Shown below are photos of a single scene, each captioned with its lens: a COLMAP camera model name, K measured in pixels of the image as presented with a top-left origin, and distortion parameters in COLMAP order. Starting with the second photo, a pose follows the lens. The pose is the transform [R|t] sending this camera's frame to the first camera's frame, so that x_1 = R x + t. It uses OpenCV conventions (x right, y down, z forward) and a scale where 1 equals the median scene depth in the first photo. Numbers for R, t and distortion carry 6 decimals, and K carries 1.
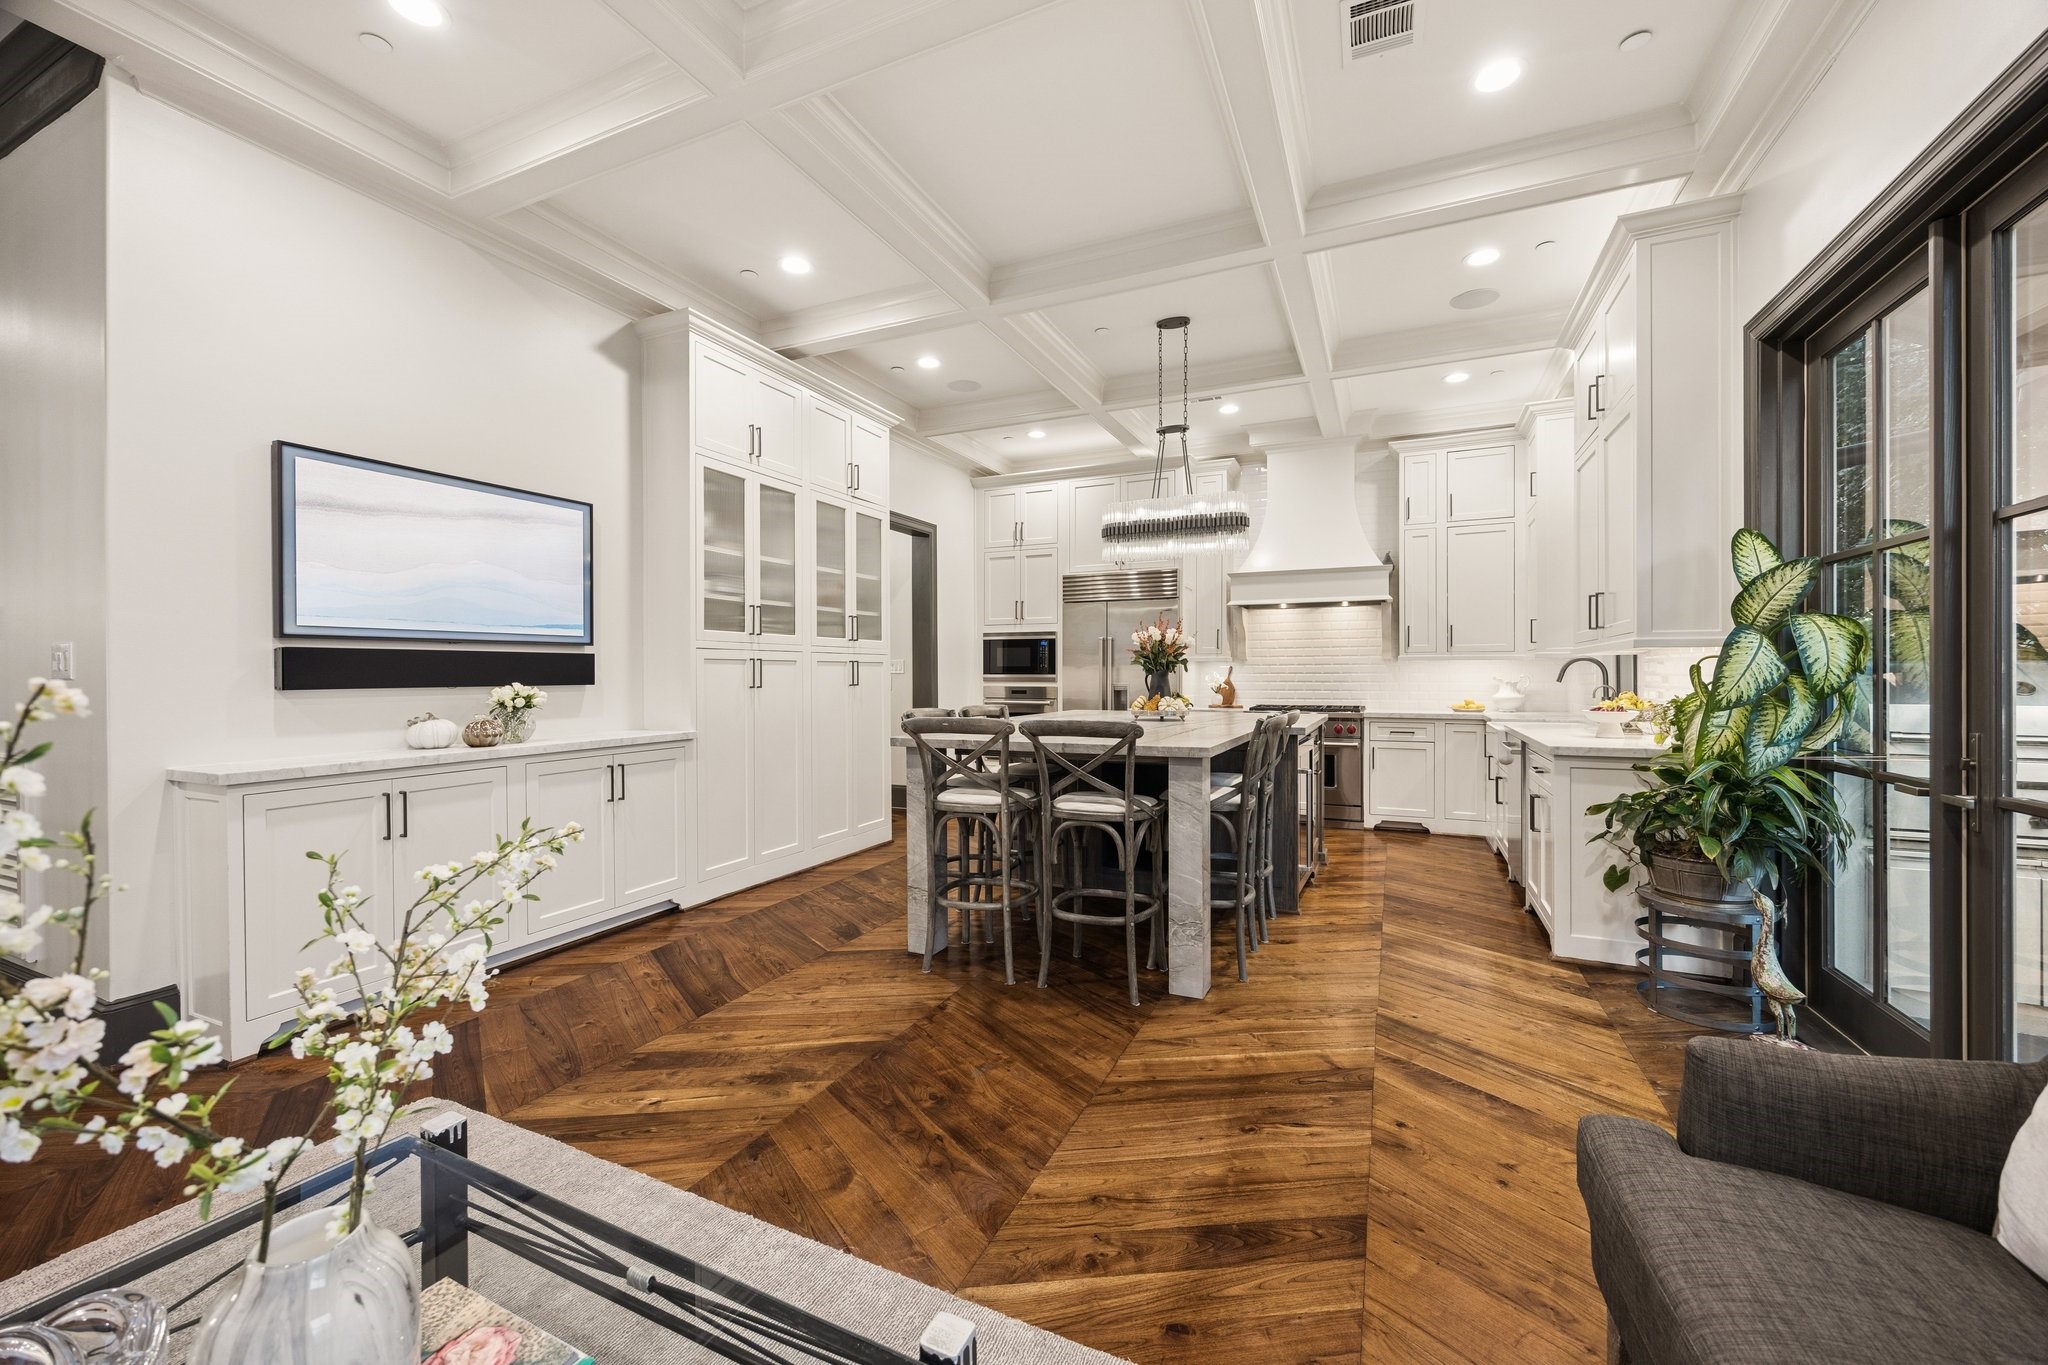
lens RADIAL K [[802.0, 0, 1032.7], [0, 802.0, 675.5], [0, 0, 1]] dist [0.009813, -0.000033]
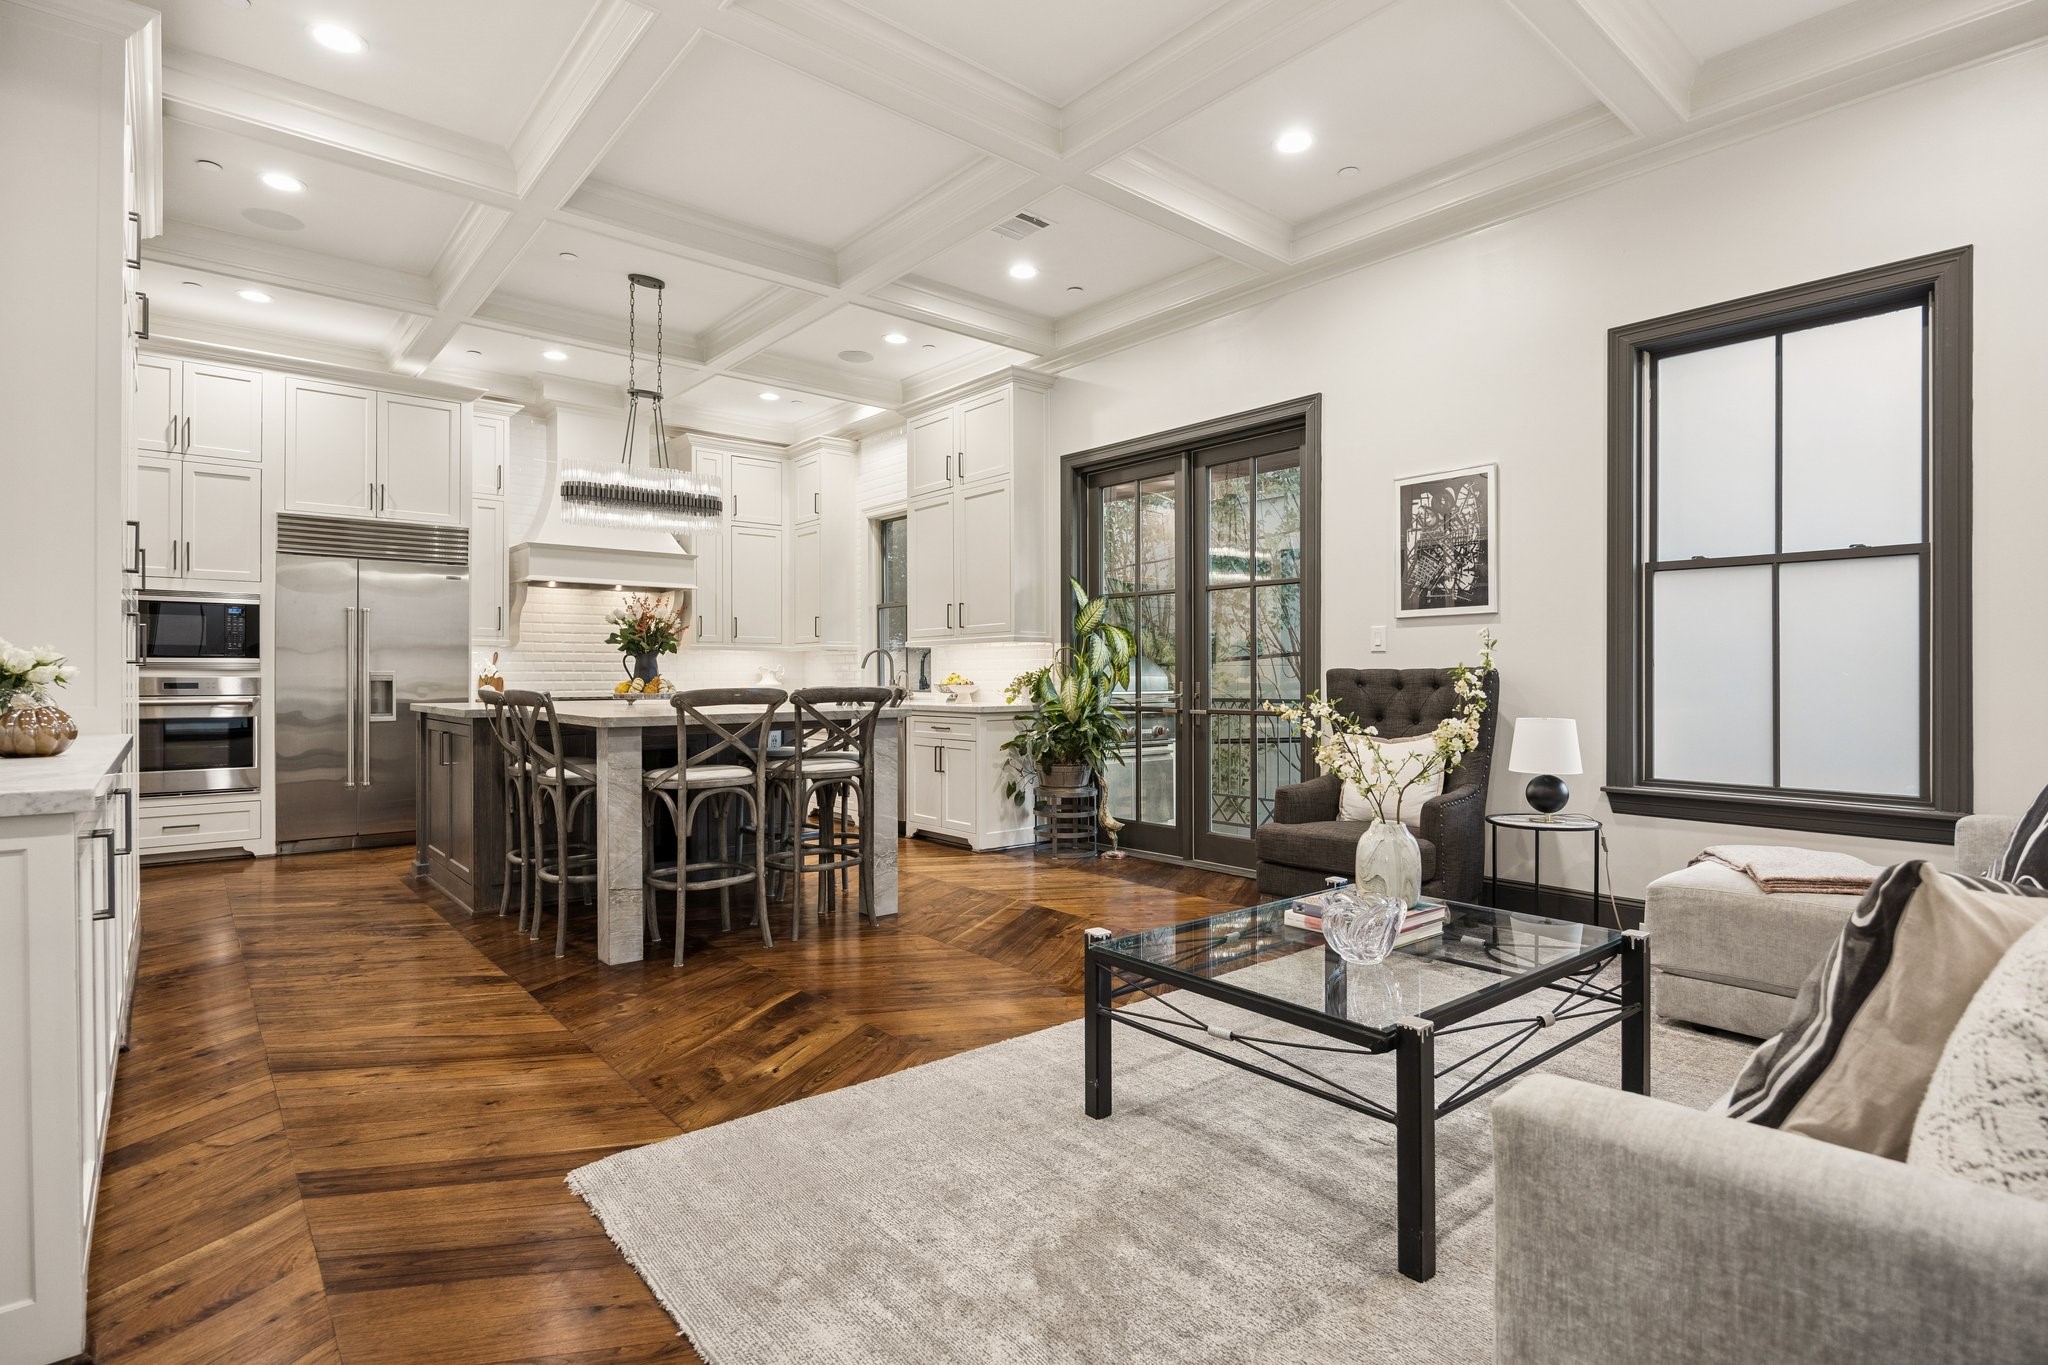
lens RADIAL K [[1005.4, 0, 1026.3], [0, 1005.4, 678.6], [0, 0, 1]] dist [0.005563, 0.001899]
pose [[0.433699, -0.000736, 0.901057, -0.712128], [0.001640, 0.999999, 0.000027, 0.026168], [-0.901056, 0.001466, 0.433700, 0.093698]]
